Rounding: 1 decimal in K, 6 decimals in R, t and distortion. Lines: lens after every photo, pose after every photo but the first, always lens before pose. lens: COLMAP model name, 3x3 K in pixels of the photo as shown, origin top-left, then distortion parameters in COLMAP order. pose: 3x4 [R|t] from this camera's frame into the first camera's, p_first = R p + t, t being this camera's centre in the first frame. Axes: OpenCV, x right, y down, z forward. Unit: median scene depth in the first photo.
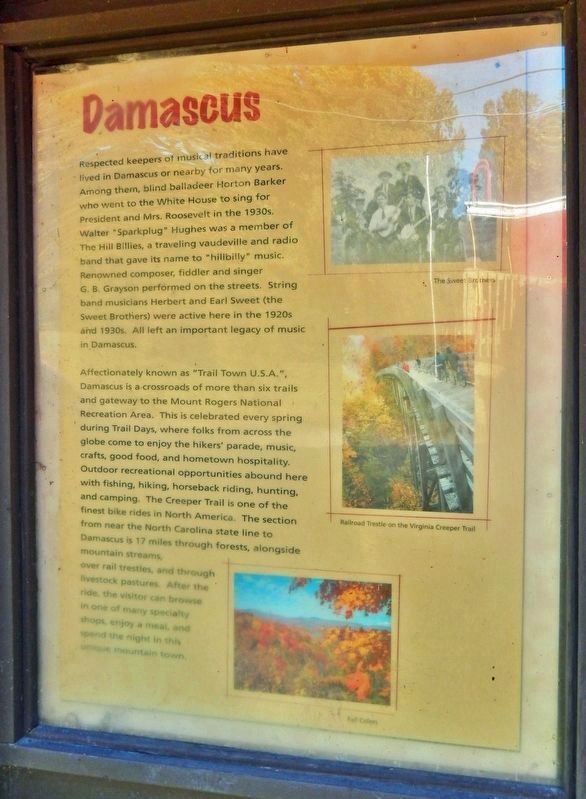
lens RADIAL K [[891.0, 0, 292.4], [0, 891.0, 399.8], [0, 0, 1]] dist [-0.031338, 0.000000]
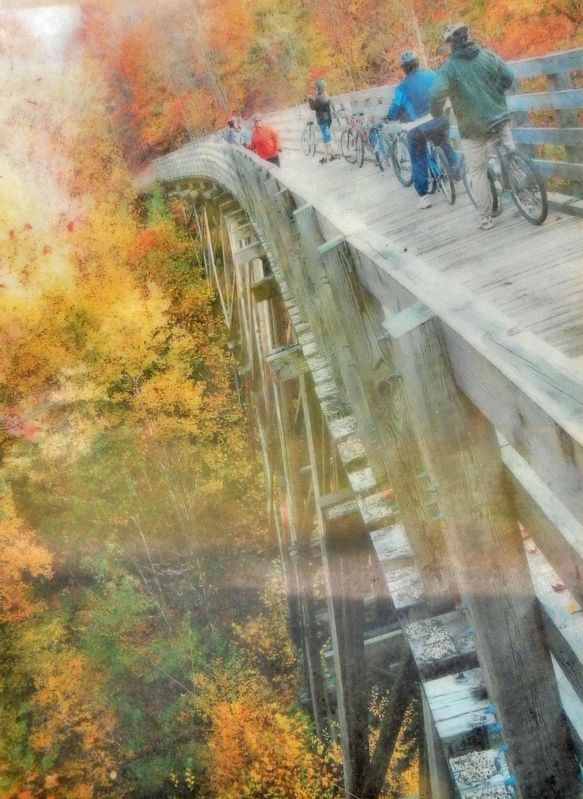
lens RADIAL K [[1411.1, 0, 291.6], [0, 1411.1, 399.4], [0, 0, 1]] dist [-0.045073, 0.000000]
pose [[0.999782, 0.020334, -0.004830, 0.131268], [-0.020834, 0.988050, -0.152721, 0.072876], [0.001667, 0.152789, 0.988257, 0.648007]]
